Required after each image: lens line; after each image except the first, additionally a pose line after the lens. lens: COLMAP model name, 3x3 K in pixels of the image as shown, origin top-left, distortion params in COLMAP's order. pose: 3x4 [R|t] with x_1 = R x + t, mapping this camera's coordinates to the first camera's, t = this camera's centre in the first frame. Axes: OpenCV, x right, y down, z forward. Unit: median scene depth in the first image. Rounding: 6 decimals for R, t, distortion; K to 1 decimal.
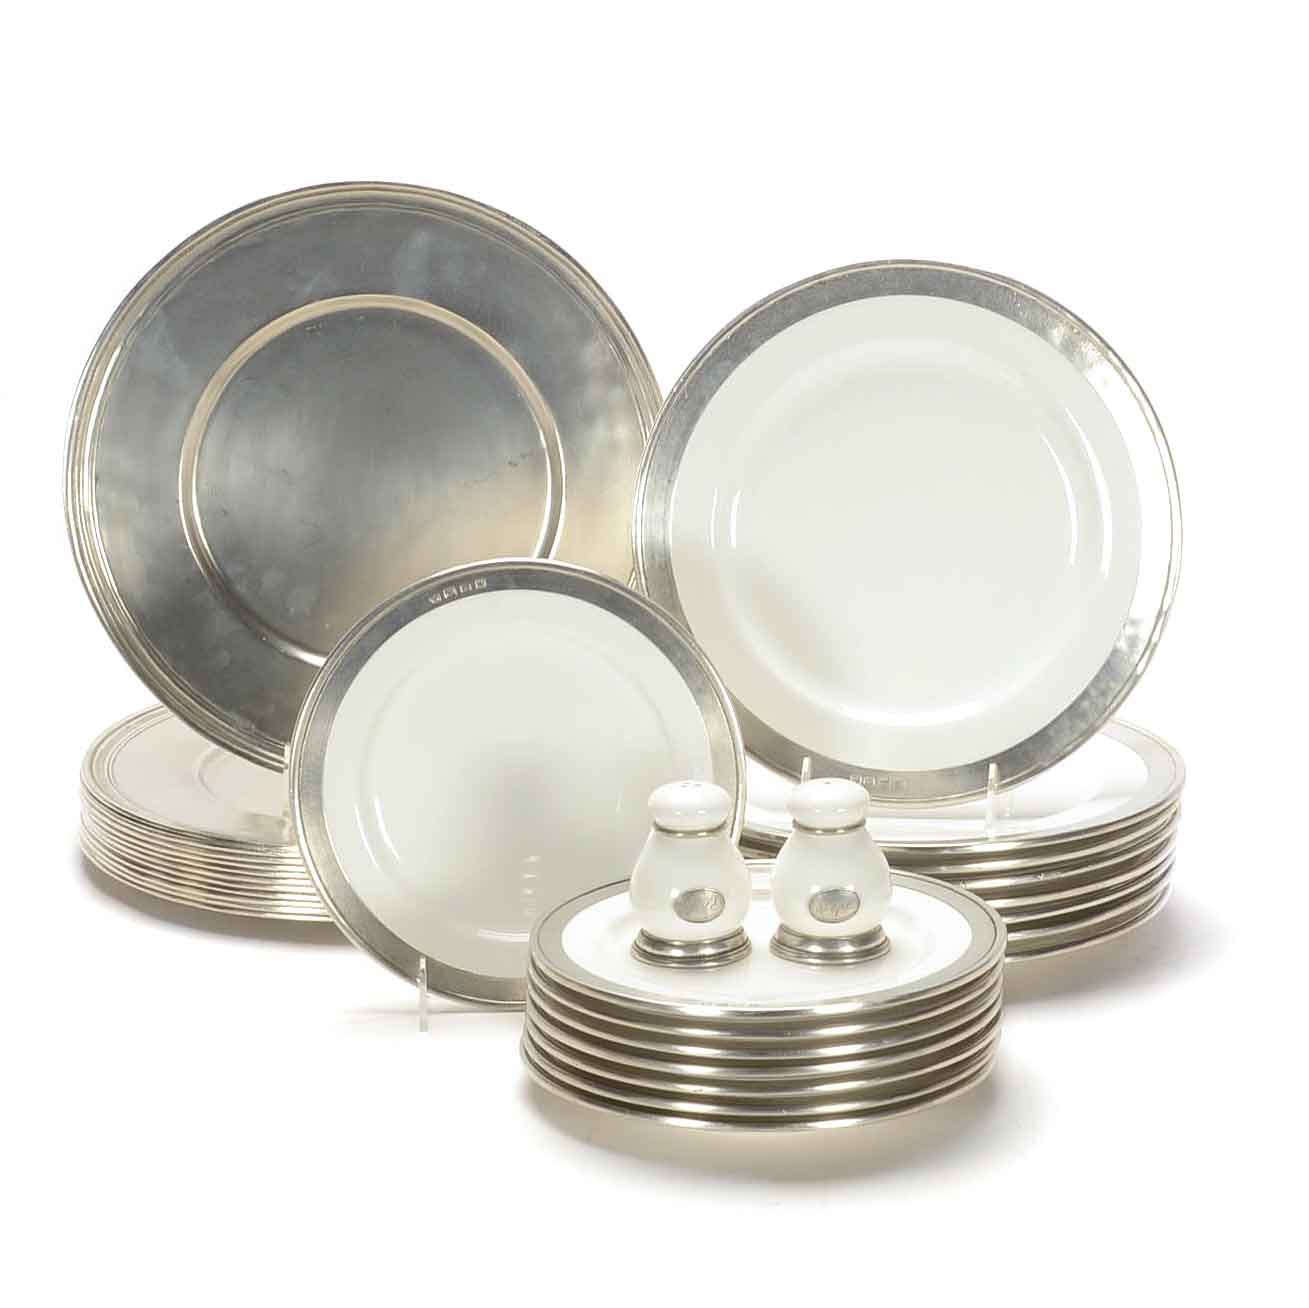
lens RADIAL K [[4076.6, 0, 661.4], [0, 4076.6, 660.5], [0, 0, 1]] dist [-0.074724, 0.000000]
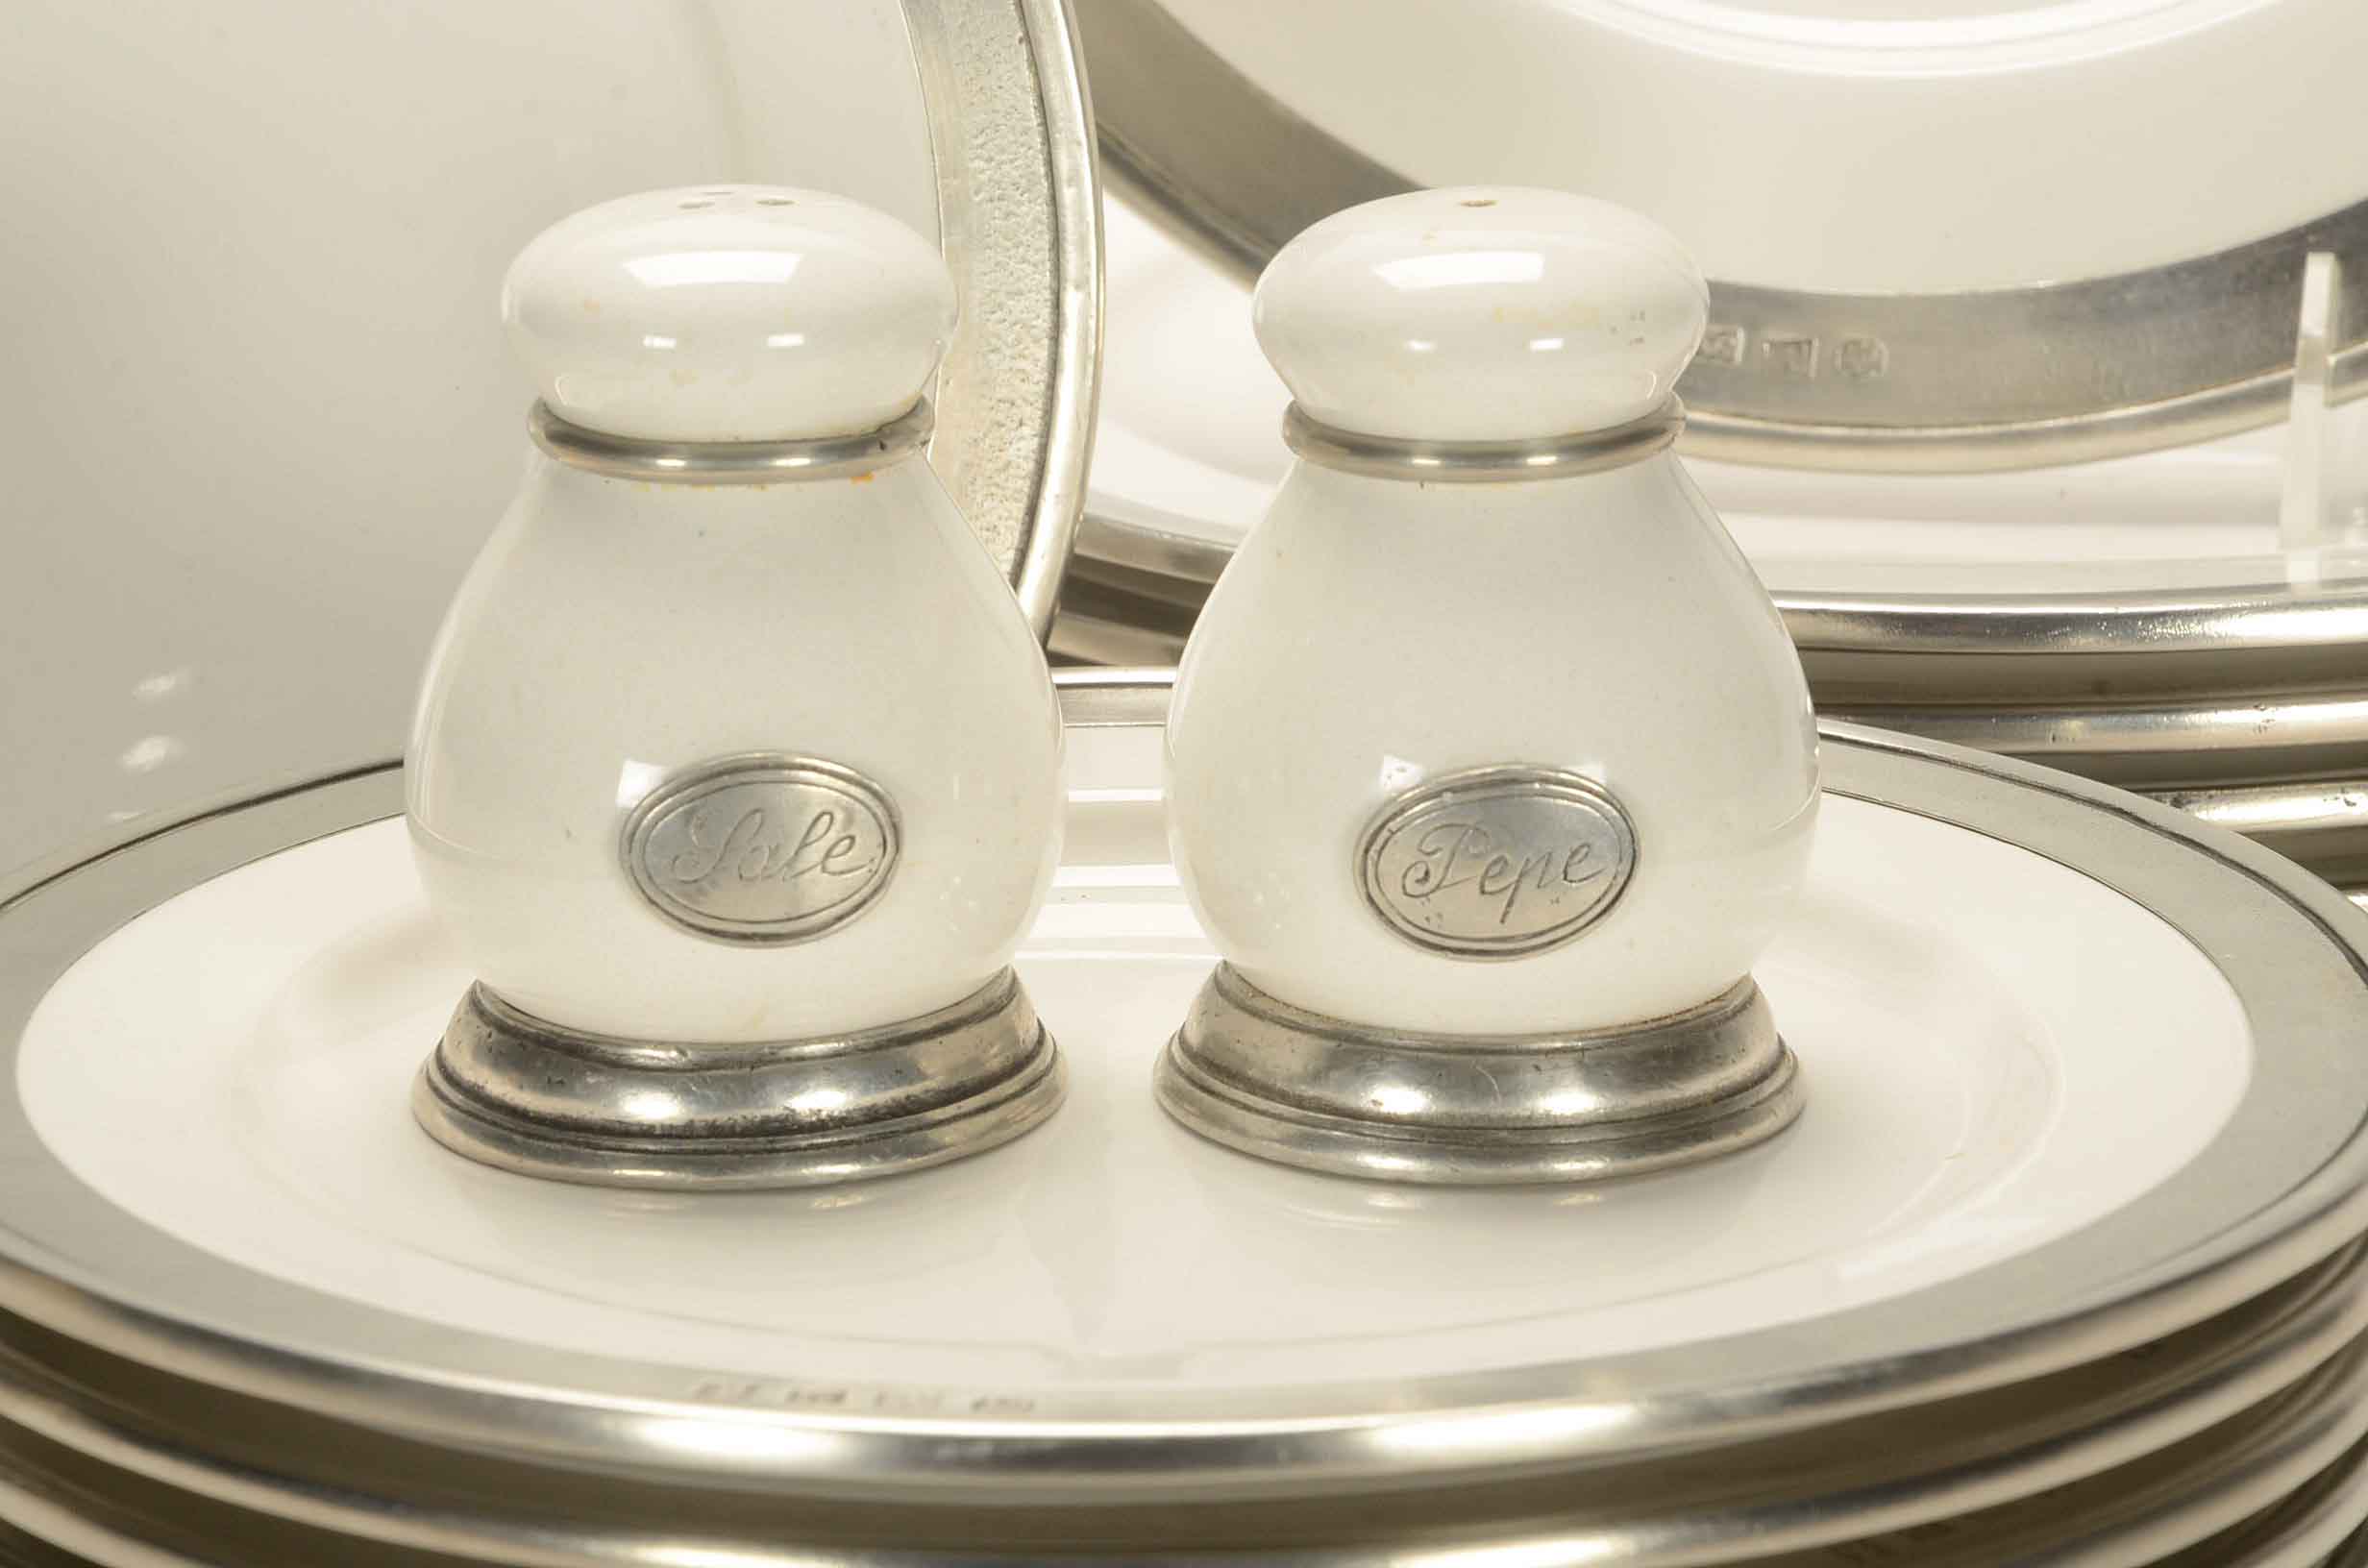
lens RADIAL K [[10306.8, 0, 1170.9], [0, 10306.8, 774.9], [0, 0, 1]] dist [1.170602, 0.000000]
pose [[0.999812, 0.018796, -0.004668, 0.029427], [-0.018661, 0.999446, 0.027564, 0.043144], [0.005184, -0.027472, 0.999609, 0.528846]]
